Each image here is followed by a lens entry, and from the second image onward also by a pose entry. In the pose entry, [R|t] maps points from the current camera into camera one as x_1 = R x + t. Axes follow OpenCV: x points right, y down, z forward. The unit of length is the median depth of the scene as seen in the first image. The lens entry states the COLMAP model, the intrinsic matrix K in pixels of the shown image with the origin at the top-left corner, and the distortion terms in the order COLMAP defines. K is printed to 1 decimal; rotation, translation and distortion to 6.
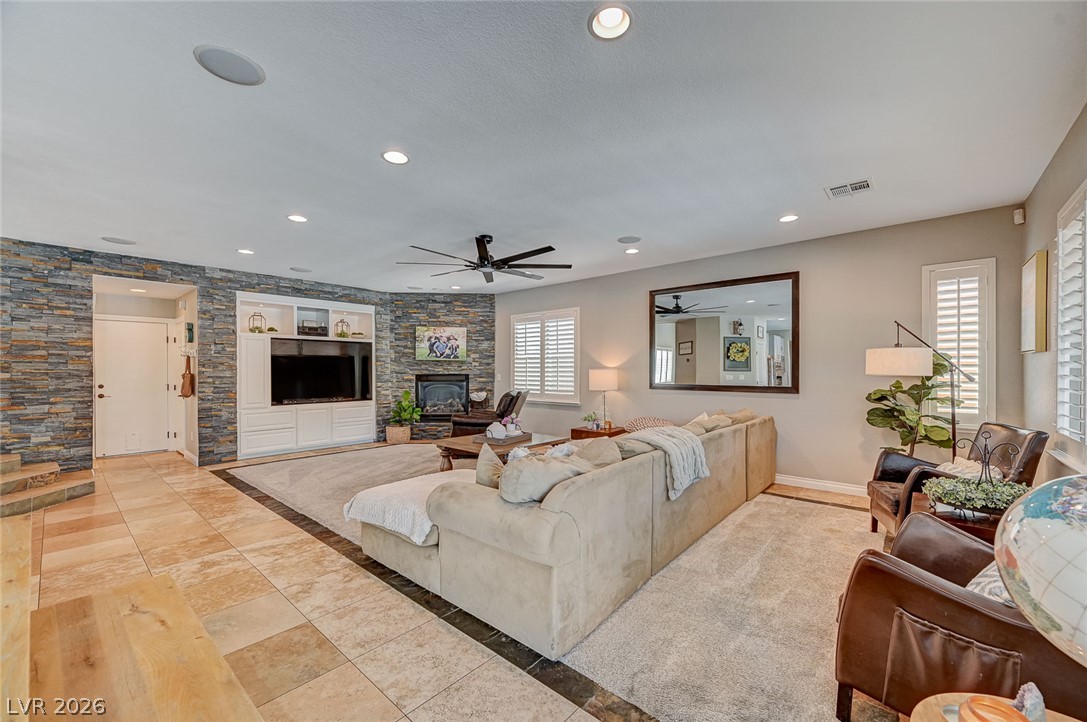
lens RADIAL K [[436.4, 0, 542.0], [0, 436.4, 368.0], [0, 0, 1]] dist [0.002583, 0.000092]
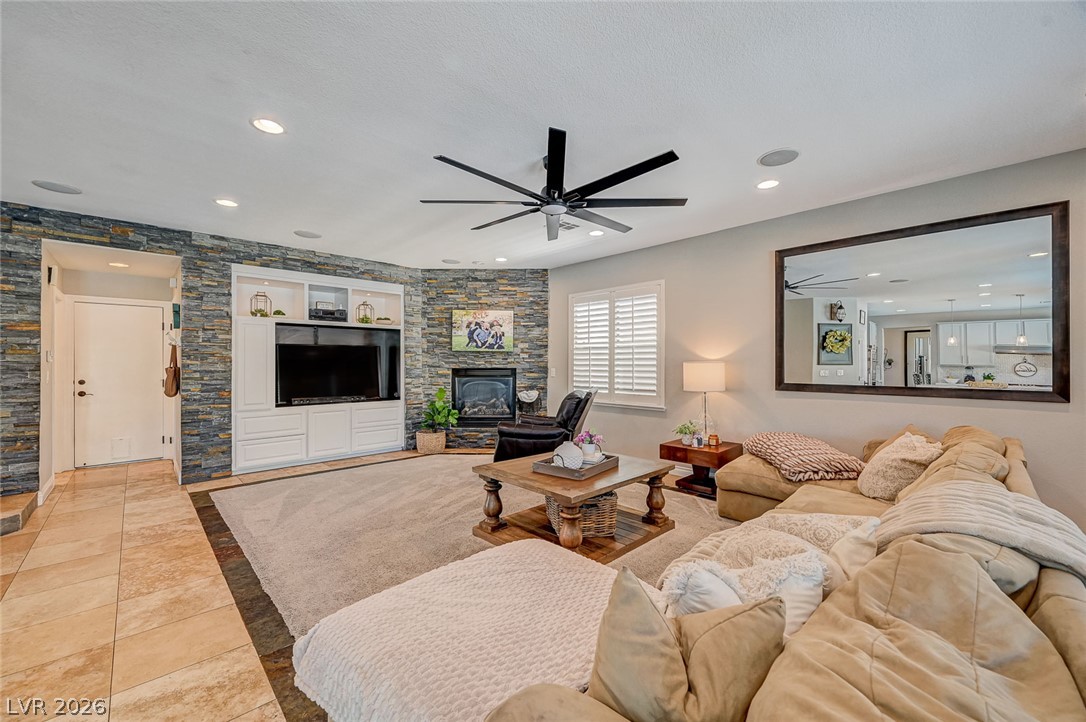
lens RADIAL K [[436.0, 0, 541.5], [0, 436.0, 368.0], [0, 0, 1]] dist [0.002583, 0.000092]
pose [[0.996231, 0.002634, -0.086703, -0.061485], [-0.001278, 0.999876, 0.015699, 0.001302], [0.086733, -0.015529, 0.996111, 0.238144]]
